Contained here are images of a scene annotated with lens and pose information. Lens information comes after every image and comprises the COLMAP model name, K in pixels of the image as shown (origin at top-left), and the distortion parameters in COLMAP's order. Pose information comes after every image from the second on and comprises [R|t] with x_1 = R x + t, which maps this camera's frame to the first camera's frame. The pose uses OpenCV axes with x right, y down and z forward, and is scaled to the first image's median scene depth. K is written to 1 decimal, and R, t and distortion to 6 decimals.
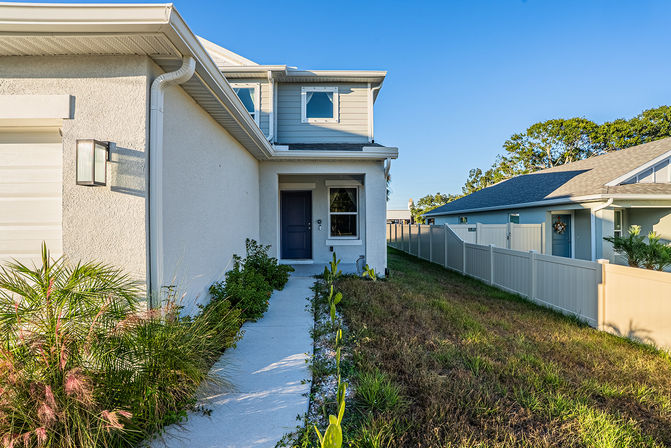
lens RADIAL K [[309.4, 0, 334.7], [0, 309.4, 223.1], [0, 0, 1]] dist [-0.036936, 0.000637]
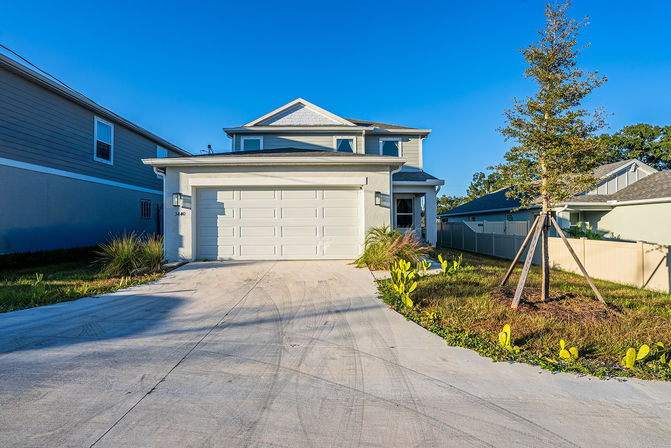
lens RADIAL K [[309.4, 0, 336.6], [0, 309.4, 223.0], [0, 0, 1]] dist [-0.036936, 0.000637]
pose [[0.999996, 0.001529, -0.002577, -0.331829], [-0.001540, 0.999990, -0.004224, 0.025222], [0.002571, 0.004228, 0.999988, -0.661626]]
